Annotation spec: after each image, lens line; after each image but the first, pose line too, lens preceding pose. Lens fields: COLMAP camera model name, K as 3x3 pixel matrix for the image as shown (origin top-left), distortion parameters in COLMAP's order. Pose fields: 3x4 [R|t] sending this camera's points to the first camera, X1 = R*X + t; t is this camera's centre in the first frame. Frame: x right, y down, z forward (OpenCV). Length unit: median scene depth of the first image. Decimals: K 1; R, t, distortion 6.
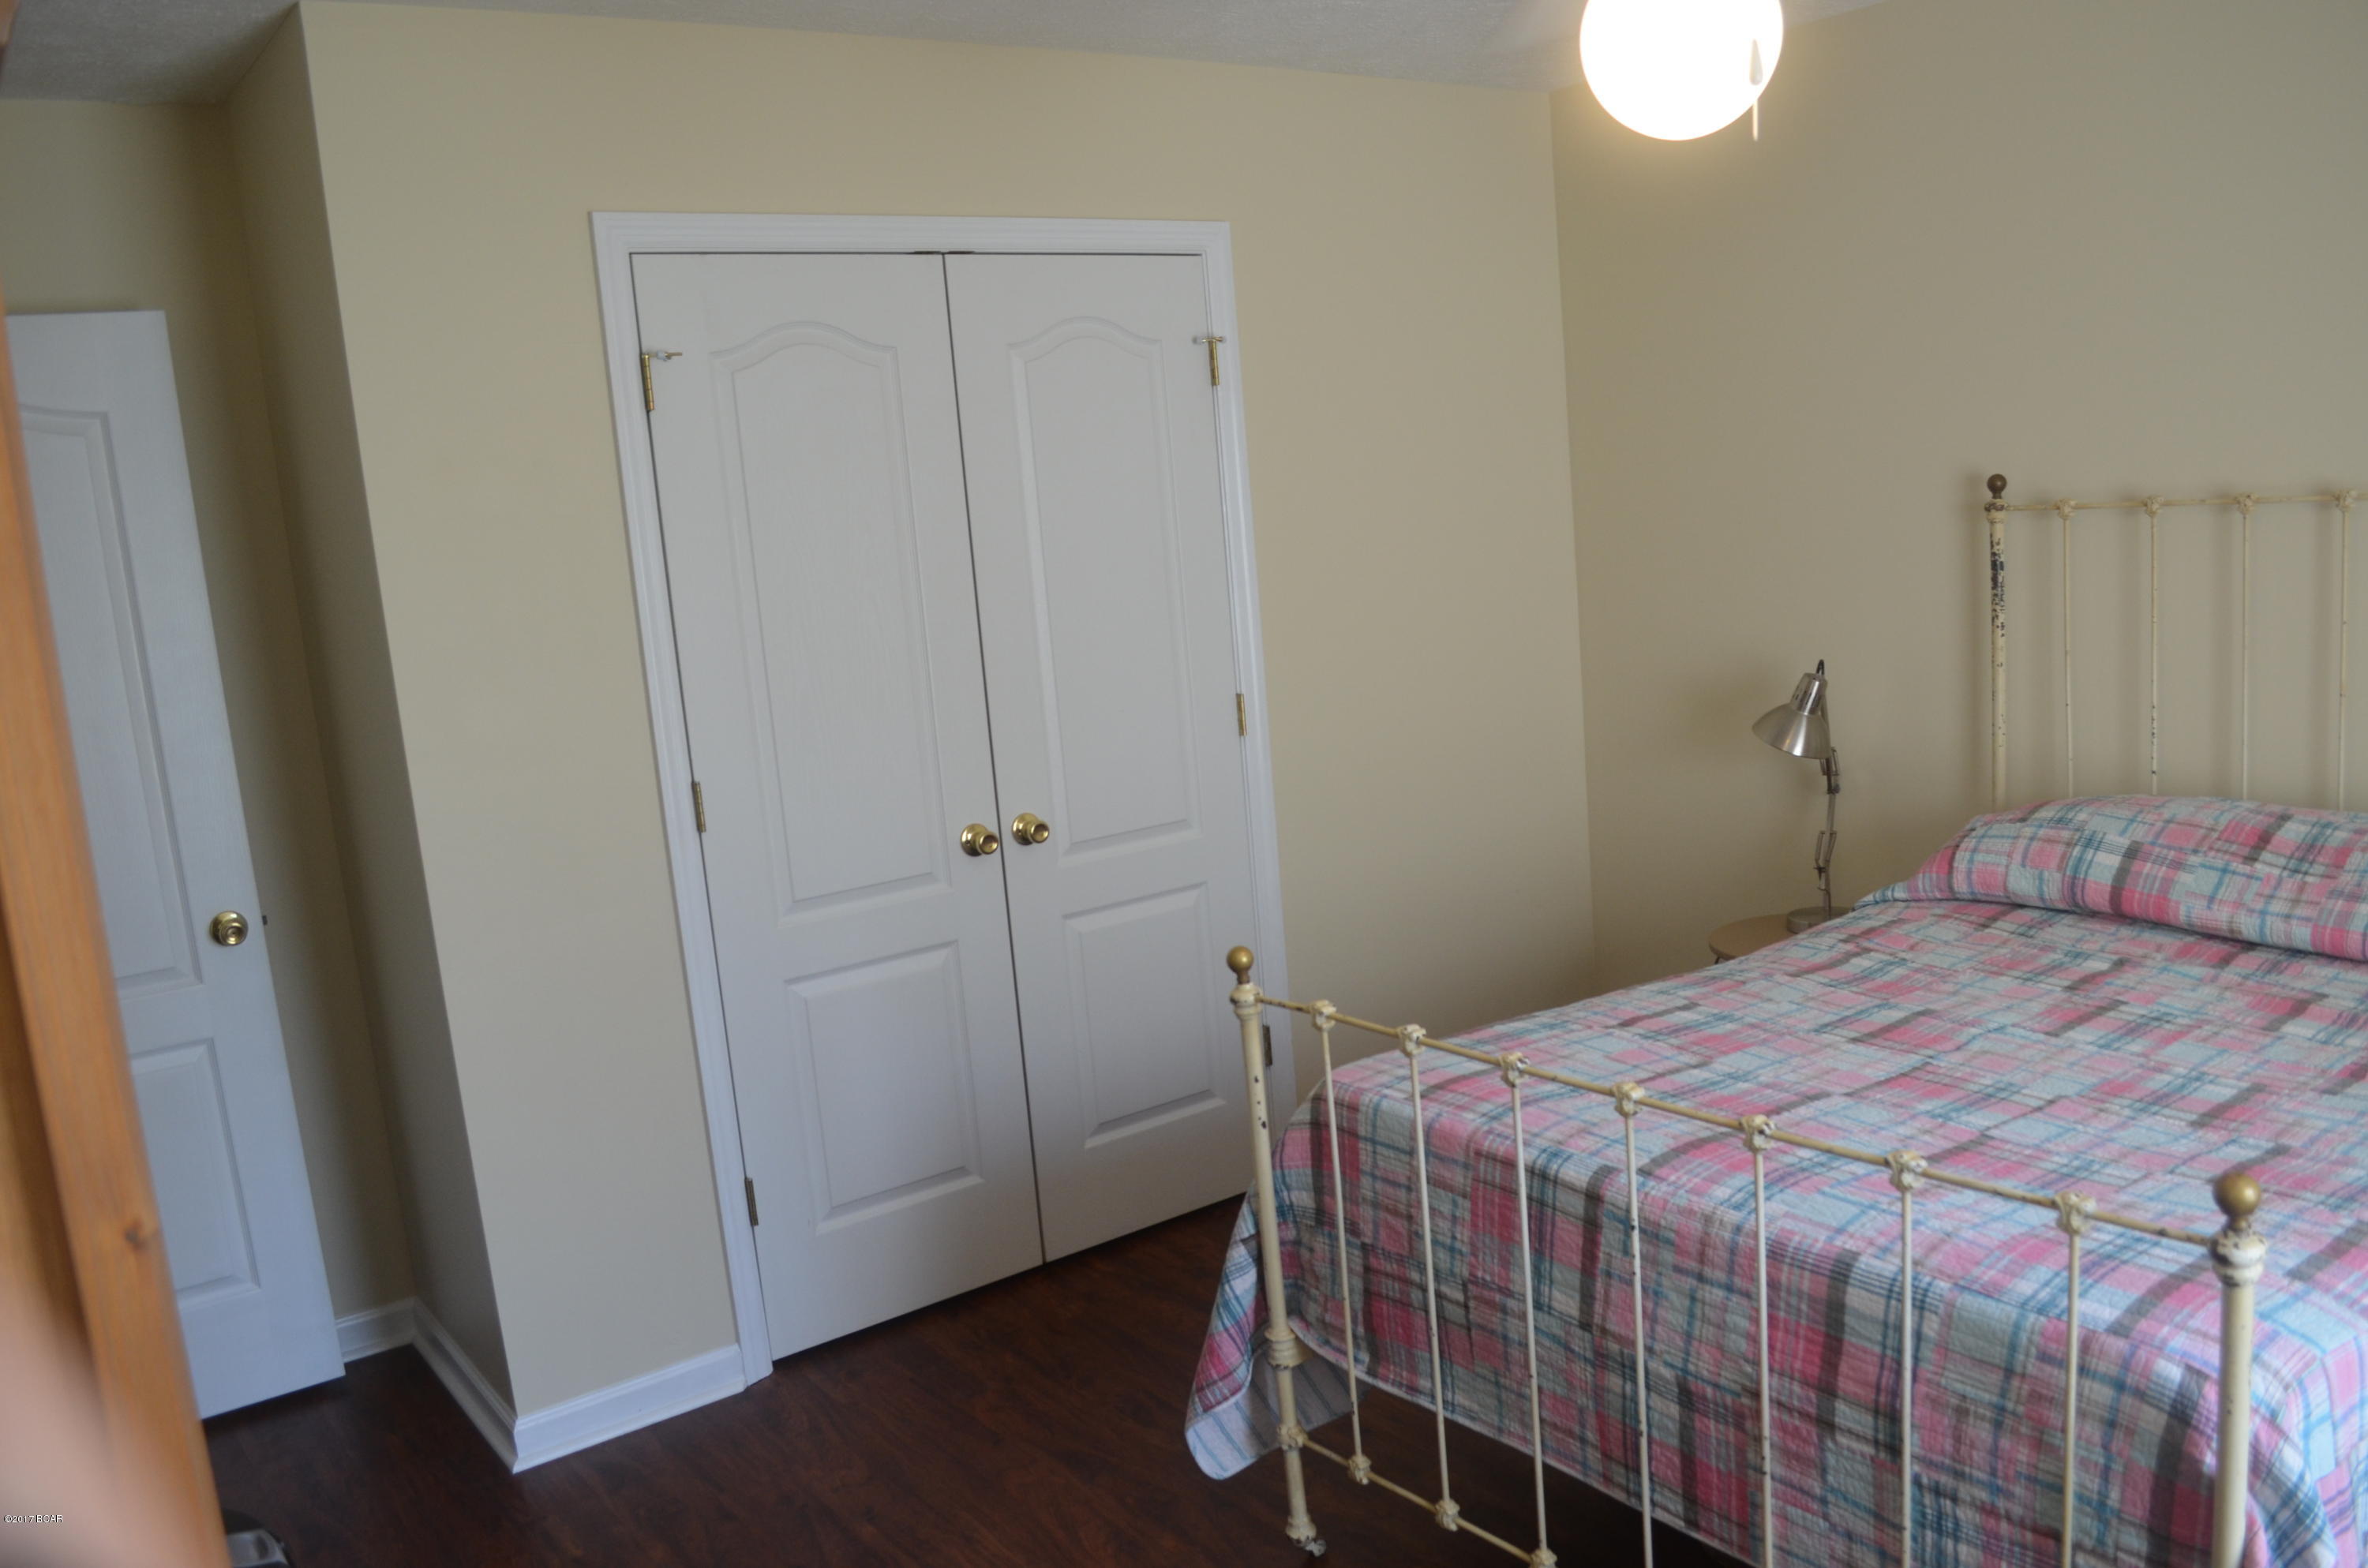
lens RADIAL K [[1871.0, 0, 1198.6], [0, 1871.0, 793.2], [0, 0, 1]] dist [-0.080431, -0.002941]
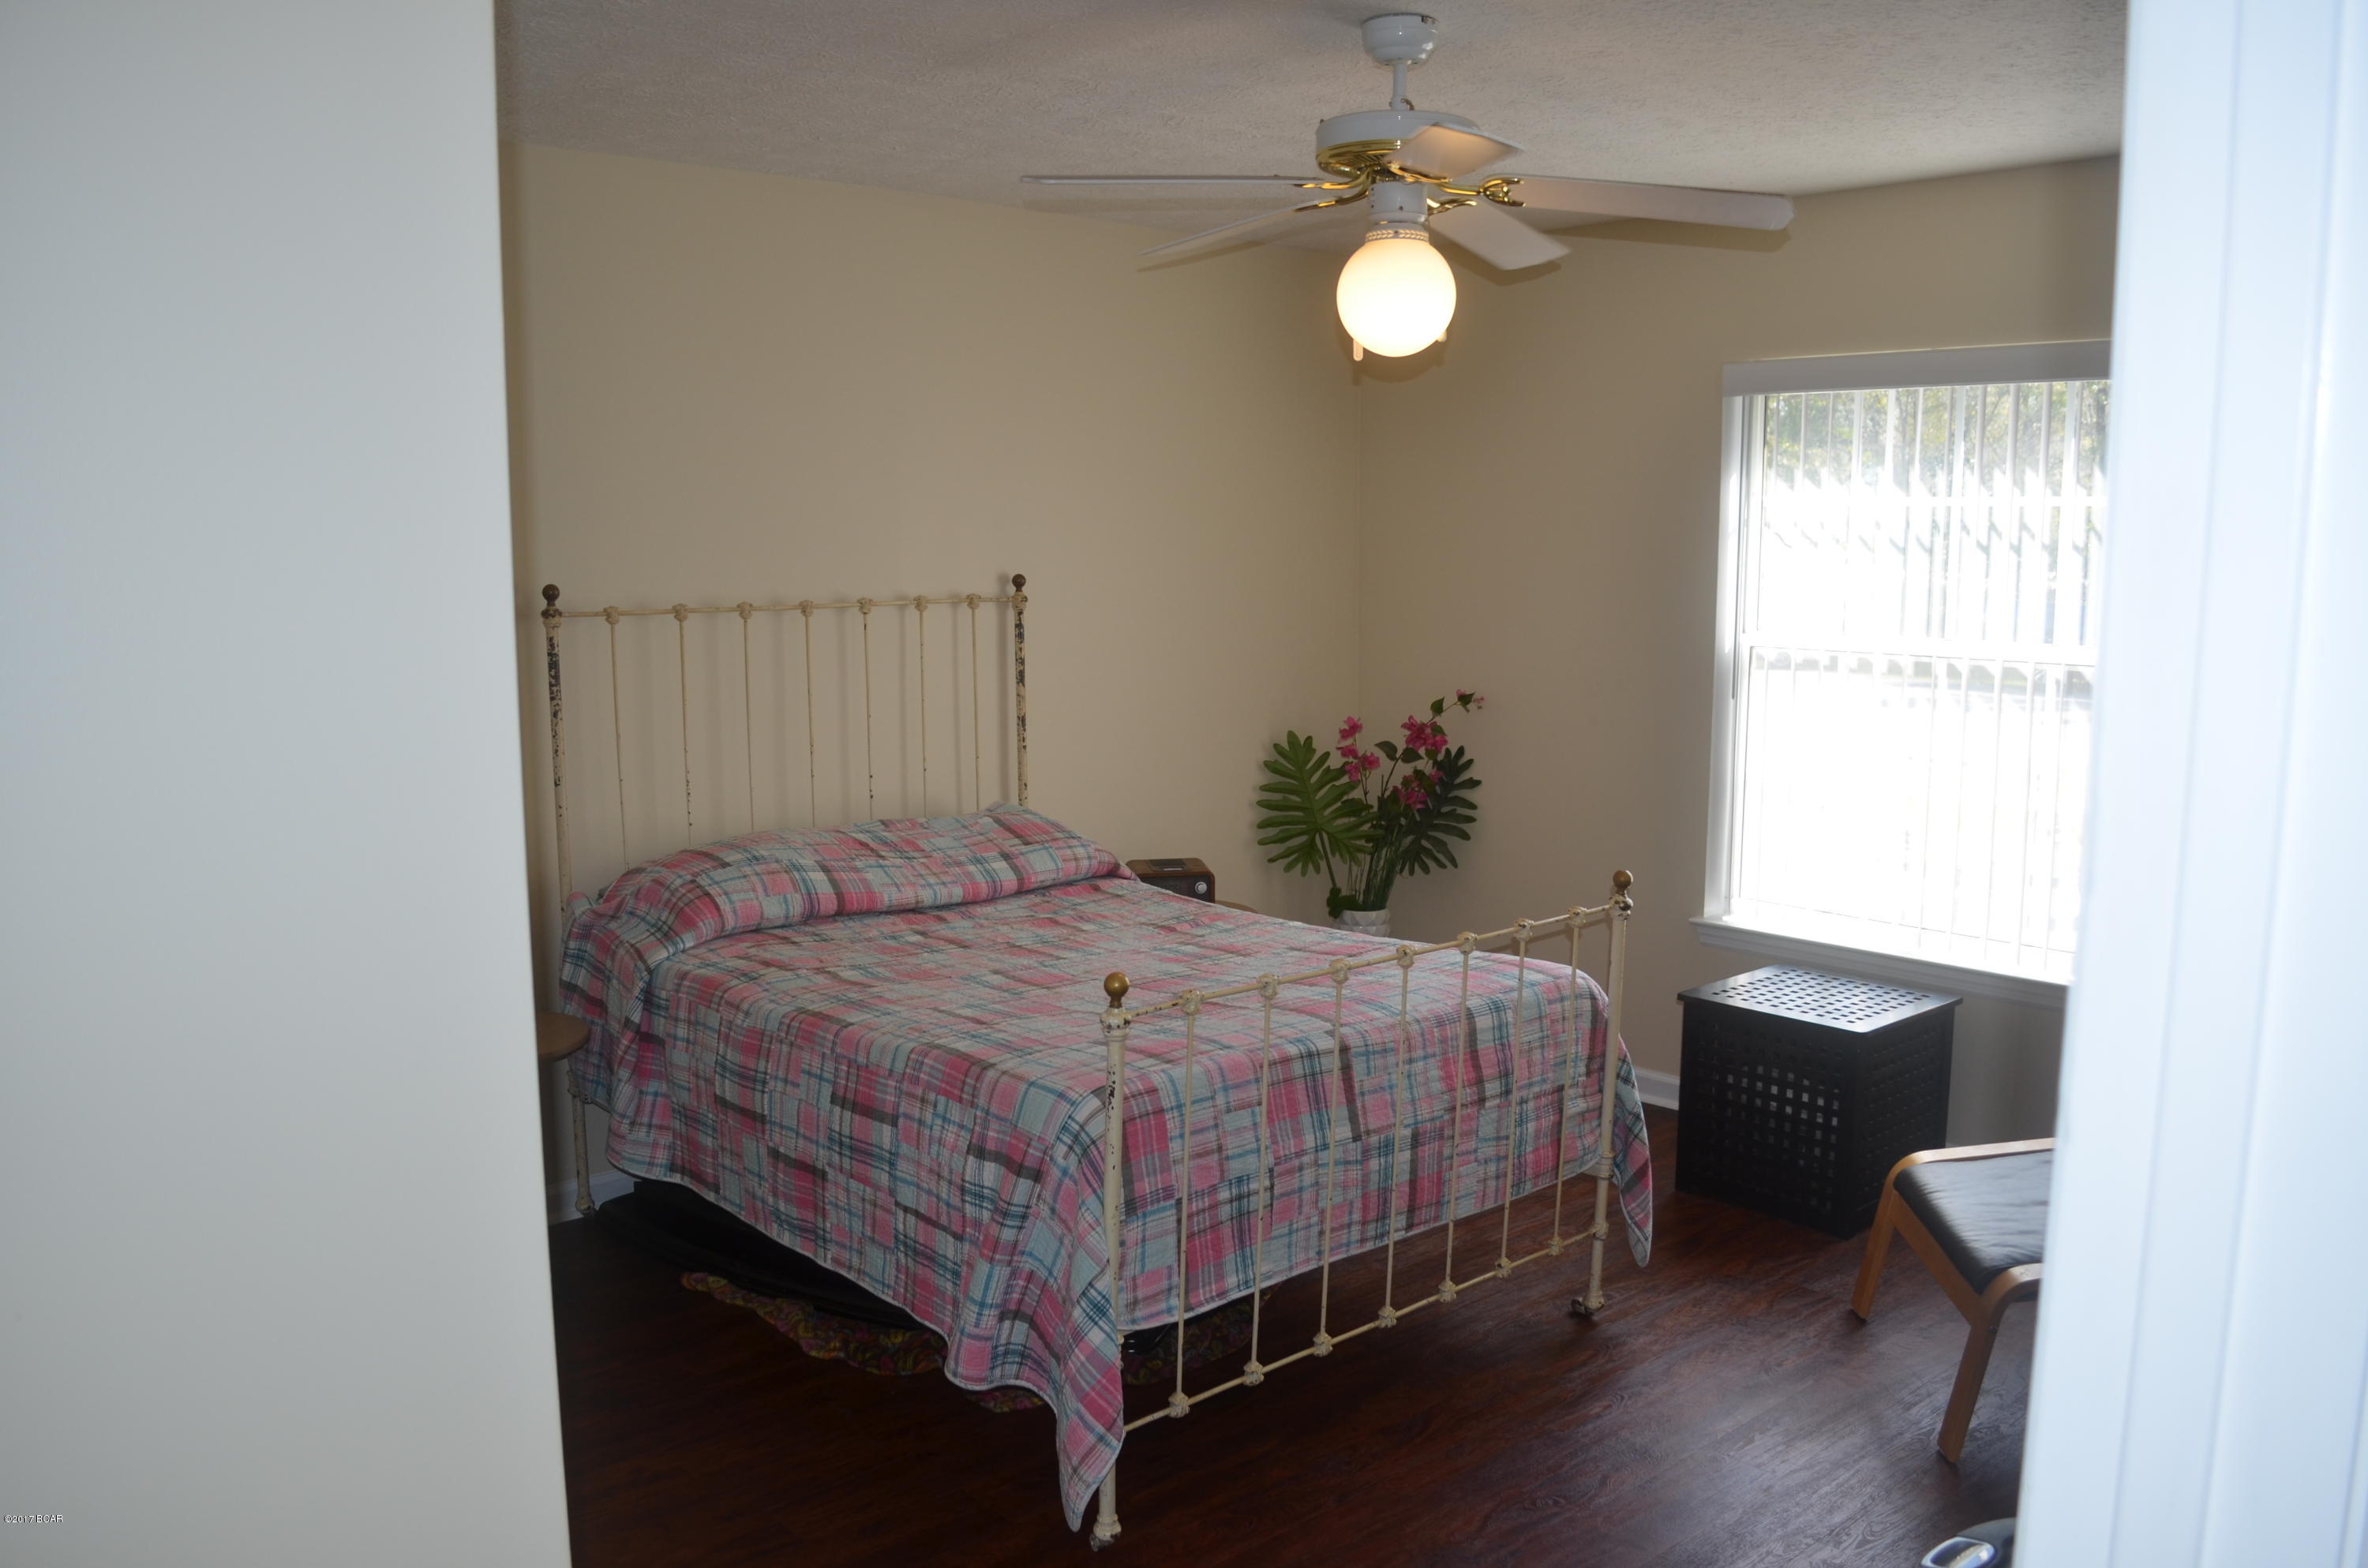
lens RADIAL K [[1871.0, 0, 1187.1], [0, 1871.0, 797.9], [0, 0, 1]] dist [-0.080431, -0.002941]
pose [[-0.098609, -0.051990, 0.993767, -1.026155], [0.165122, 0.983936, 0.067860, -0.079626], [-0.981331, 0.170784, -0.088440, 1.028665]]
